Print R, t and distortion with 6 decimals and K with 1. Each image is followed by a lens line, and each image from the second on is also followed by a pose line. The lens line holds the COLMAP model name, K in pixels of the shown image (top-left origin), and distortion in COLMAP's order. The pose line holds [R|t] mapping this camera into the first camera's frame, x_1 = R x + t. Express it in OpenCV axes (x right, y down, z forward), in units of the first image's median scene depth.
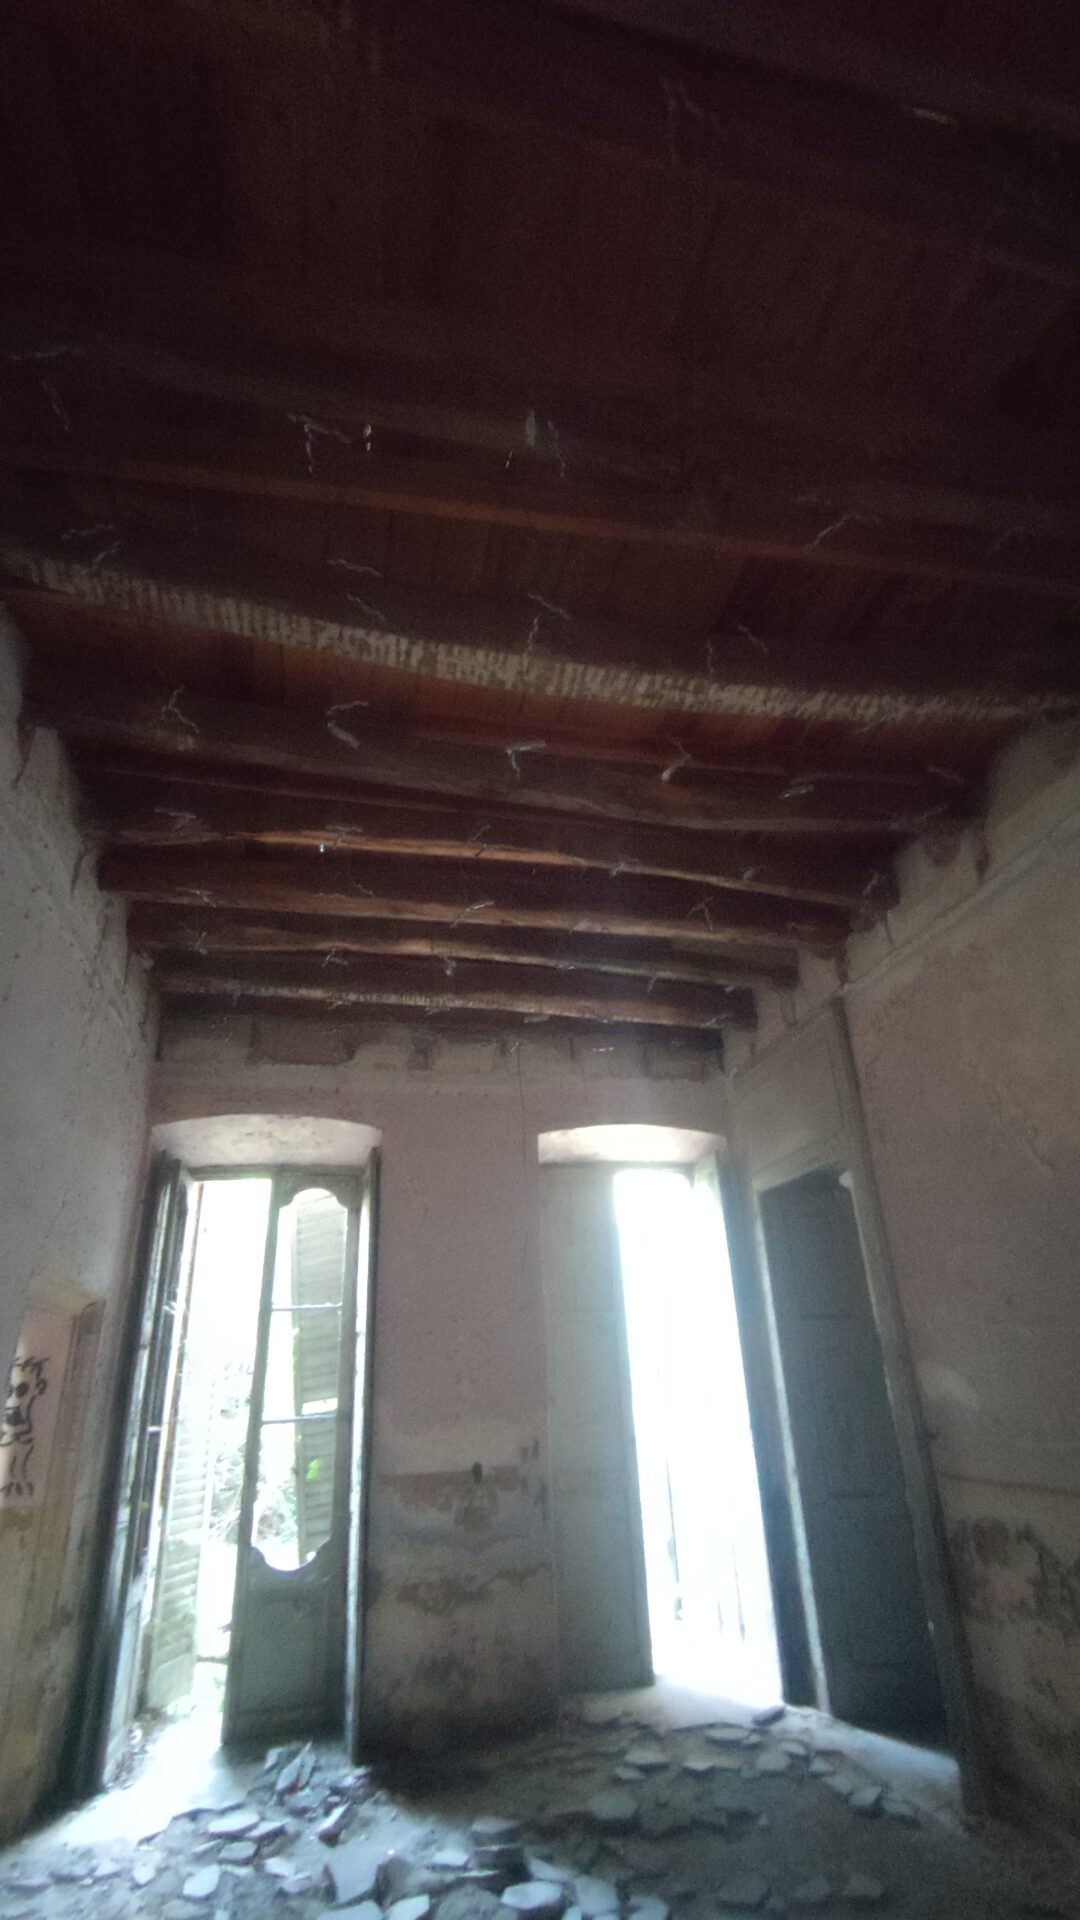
lens RADIAL K [[871.0, 0, 537.1], [0, 871.0, 958.6], [0, 0, 1]] dist [0.007791, -0.007388]
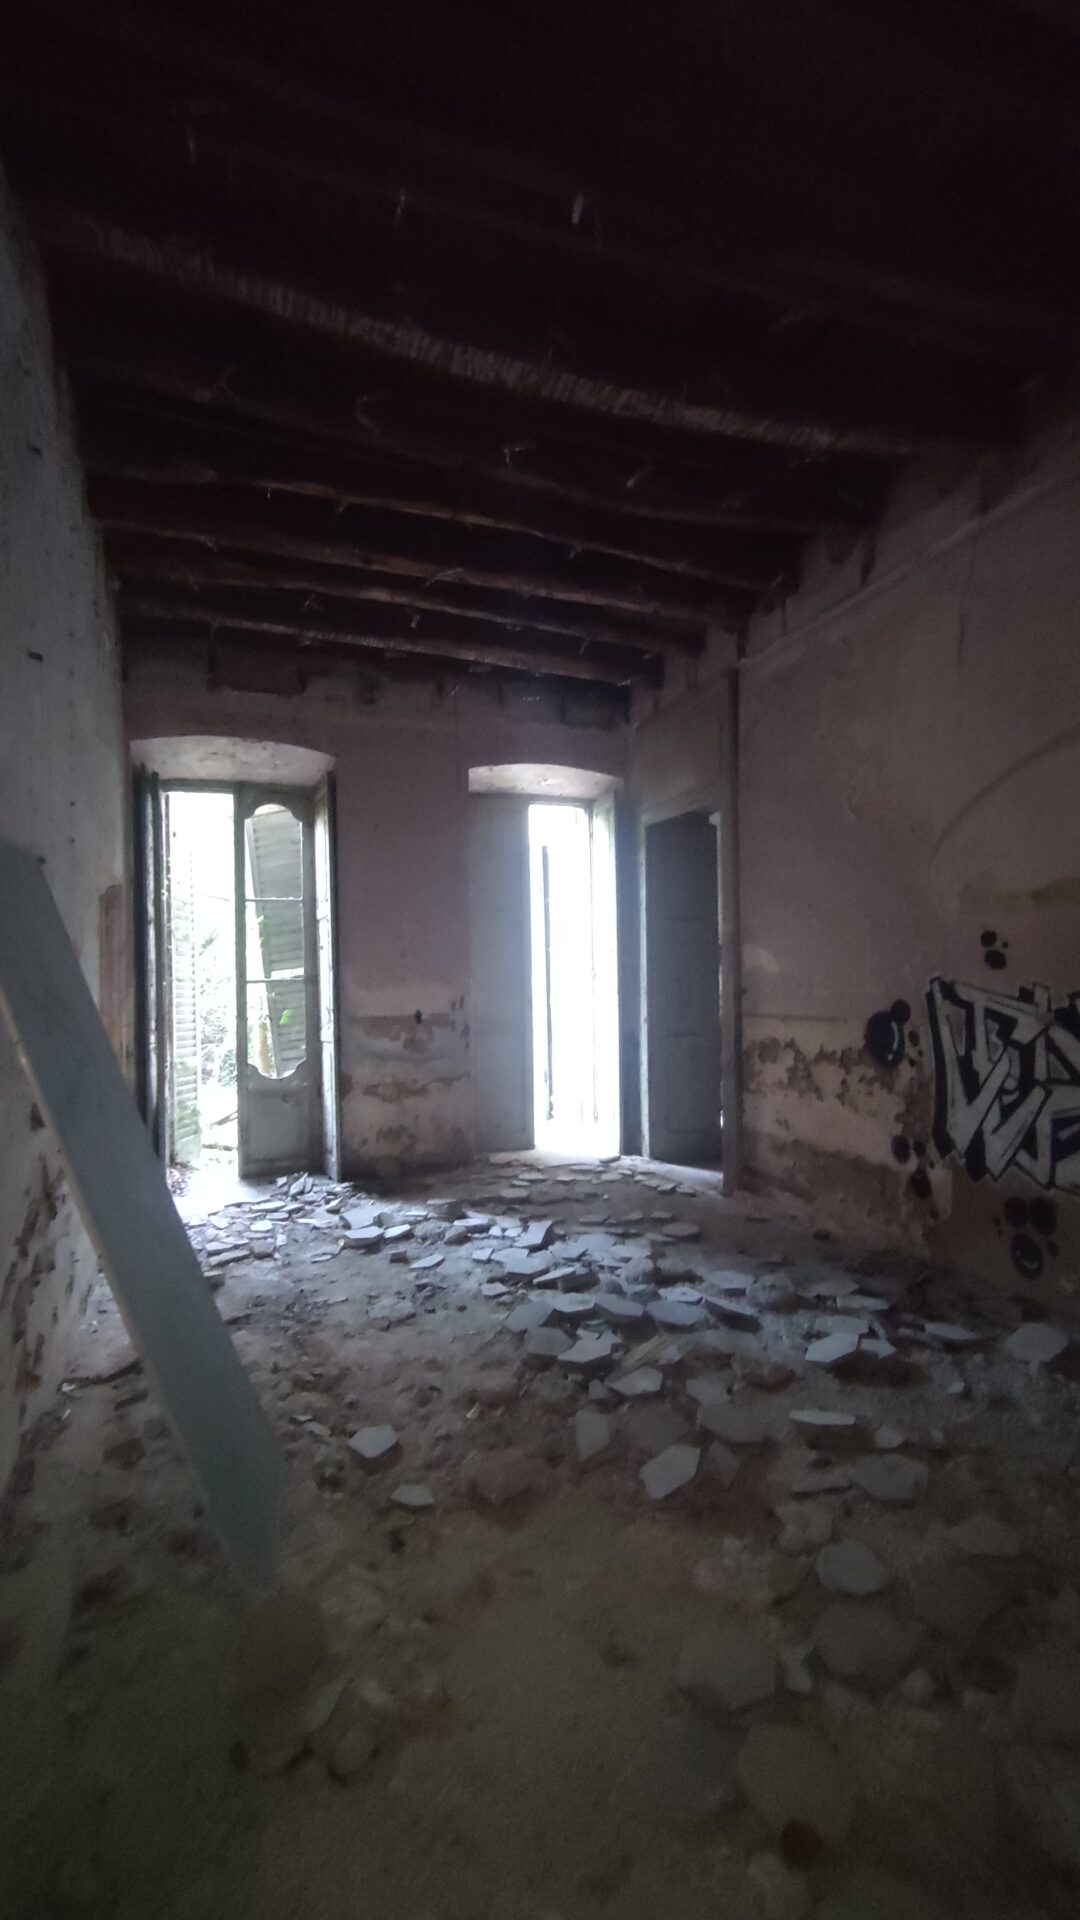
lens RADIAL K [[871.0, 0, 542.0], [0, 871.0, 961.2], [0, 0, 1]] dist [0.007791, -0.007388]
pose [[0.988671, 0.024163, 0.148143, -0.087510], [-0.082545, 0.911841, 0.402160, -0.052092], [-0.125366, -0.409832, 0.903505, -0.223664]]
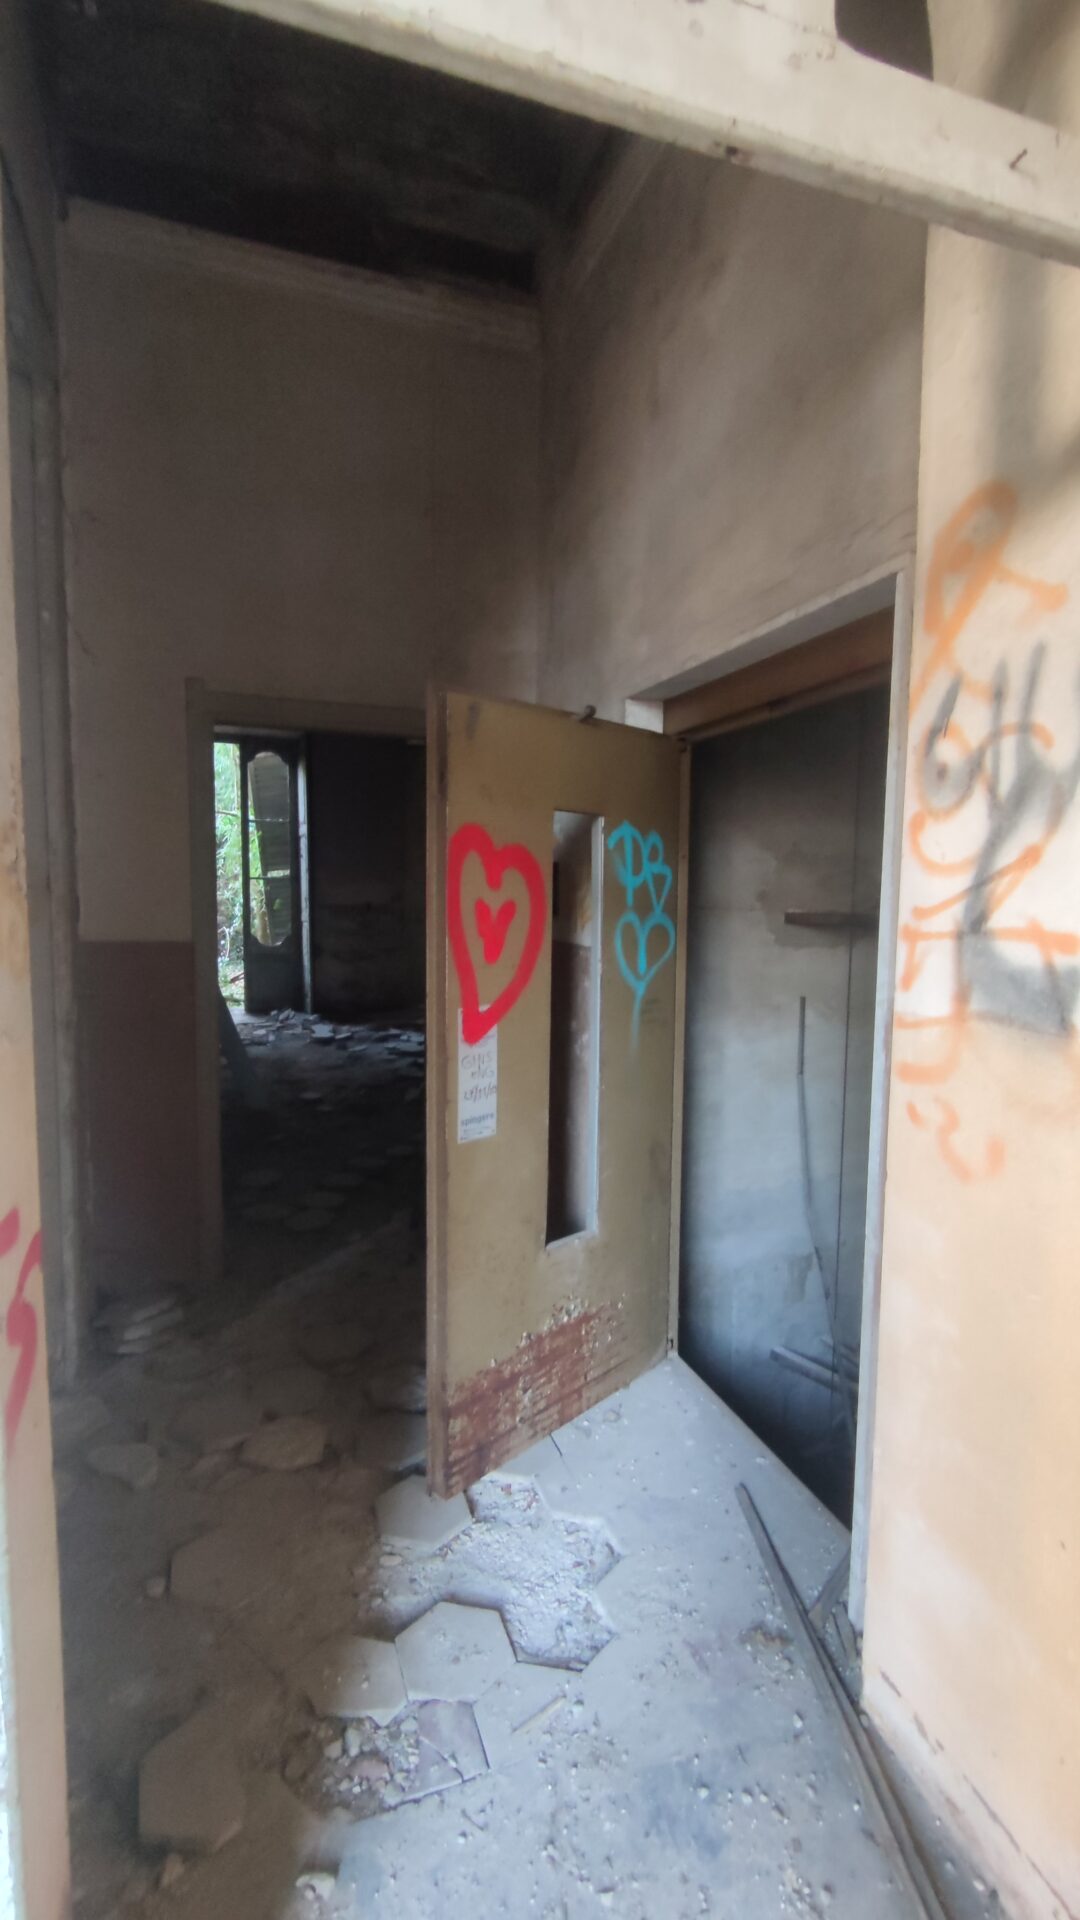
lens RADIAL K [[871.0, 0, 530.7], [0, 871.0, 974.8], [0, 0, 1]] dist [0.007791, -0.007388]
pose [[0.989630, 0.041328, 0.137567, 0.031582], [-0.106251, 0.855098, 0.507463, -0.332707], [-0.096661, -0.516817, 0.850621, -0.832286]]
